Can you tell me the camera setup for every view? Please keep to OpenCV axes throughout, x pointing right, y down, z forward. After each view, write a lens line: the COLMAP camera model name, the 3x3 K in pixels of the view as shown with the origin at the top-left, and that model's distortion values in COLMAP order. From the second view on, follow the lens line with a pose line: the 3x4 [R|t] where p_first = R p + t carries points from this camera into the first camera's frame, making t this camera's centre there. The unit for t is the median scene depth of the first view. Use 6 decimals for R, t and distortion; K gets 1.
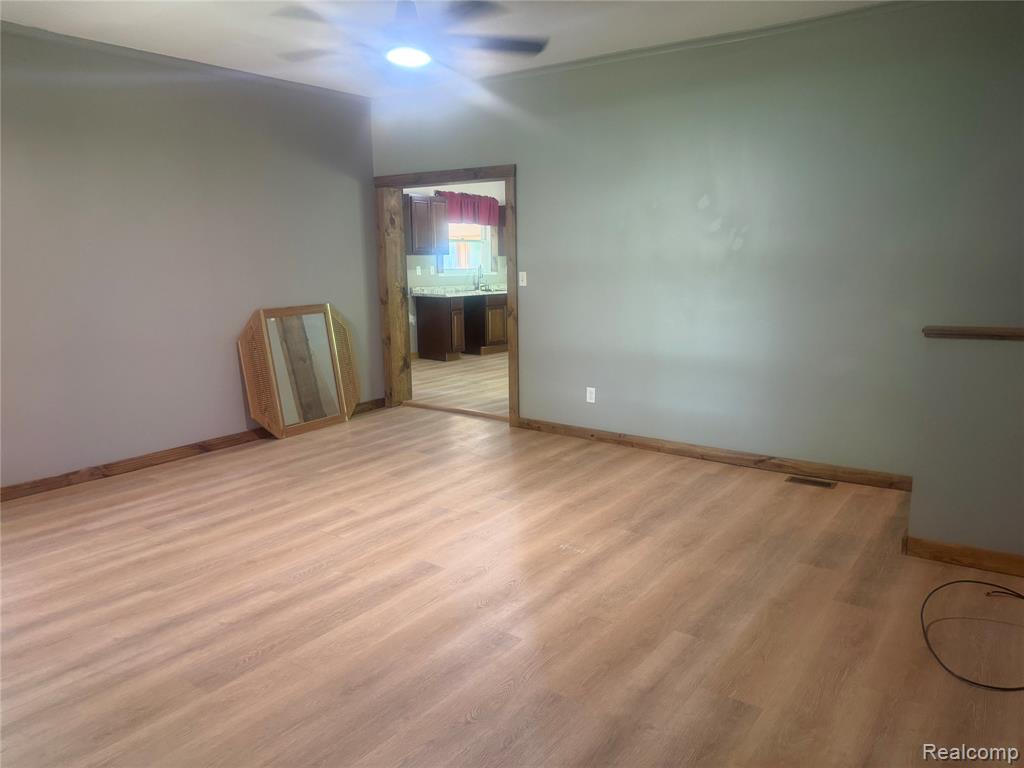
lens RADIAL K [[718.9, 0, 512.0], [0, 718.9, 384.0], [0, 0, 1]] dist [0.043127, -0.071960]
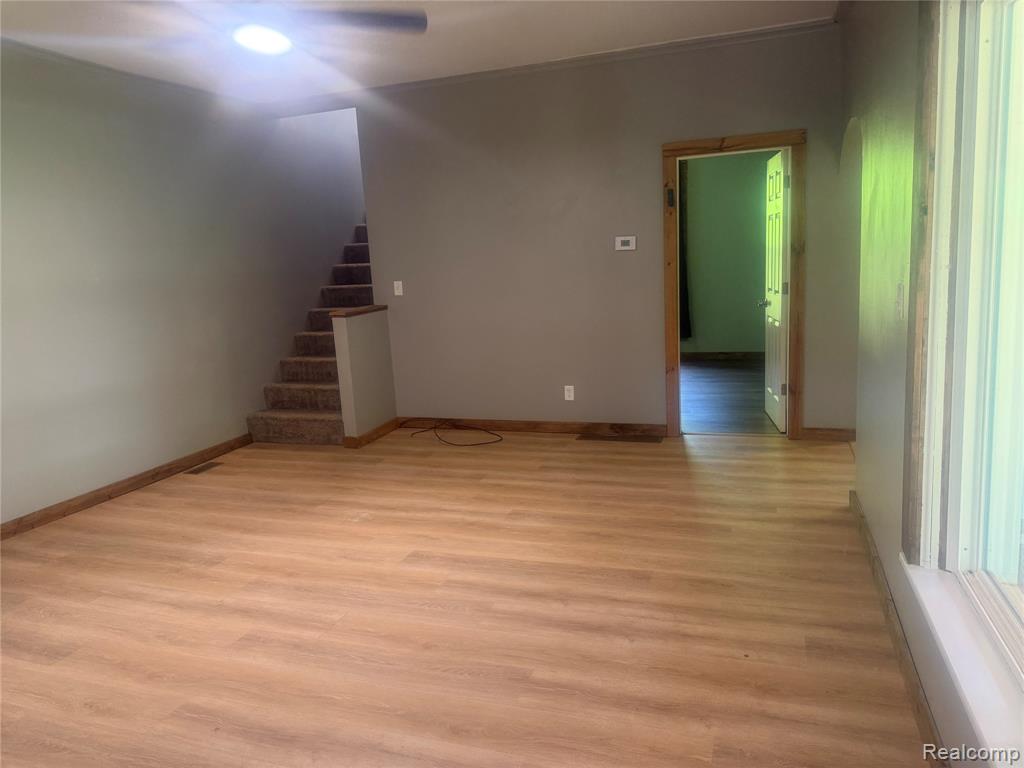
lens RADIAL K [[718.4, 0, 512.0], [0, 718.4, 384.0], [0, 0, 1]] dist [0.175516, -0.339883]
pose [[-0.282018, -0.142863, 0.948713, -1.071615], [0.224457, 0.951584, 0.210019, -0.168884], [-0.932783, 0.272174, -0.236298, 0.994566]]
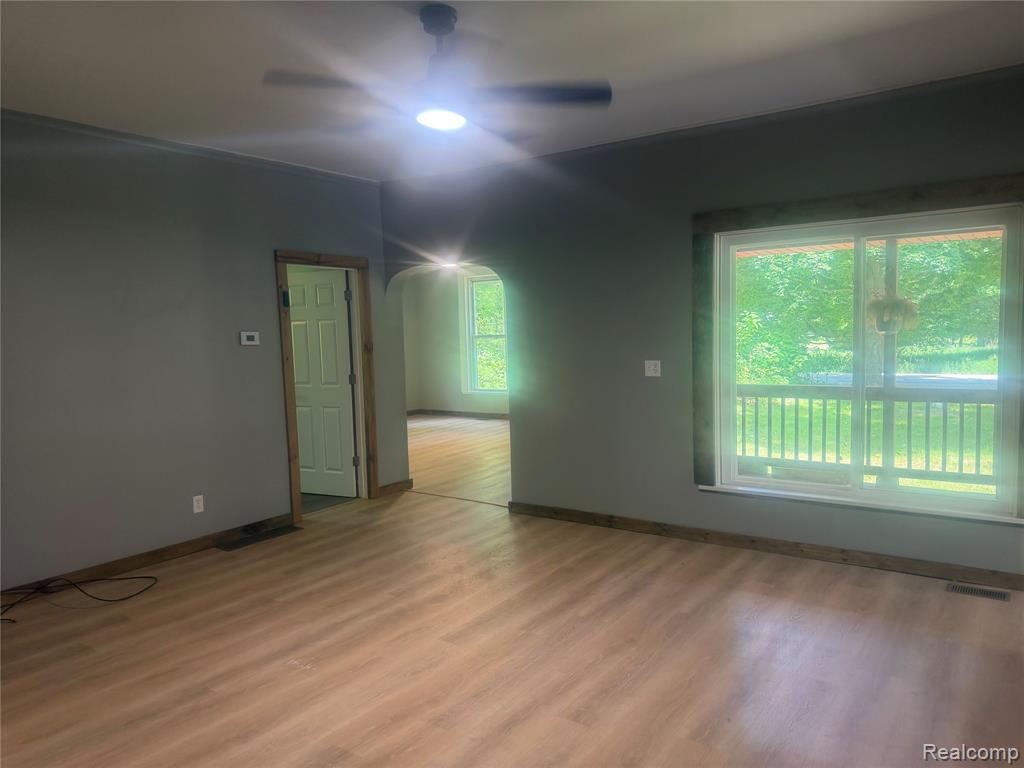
lens RADIAL K [[718.0, 0, 512.0], [0, 718.0, 384.0], [0, 0, 1]] dist [0.112364, -0.184279]
pose [[-0.999250, 0.038101, -0.006905, -0.196257], [0.035099, 0.966558, 0.254036, -0.349335], [0.016353, 0.253603, -0.967170, 1.826243]]
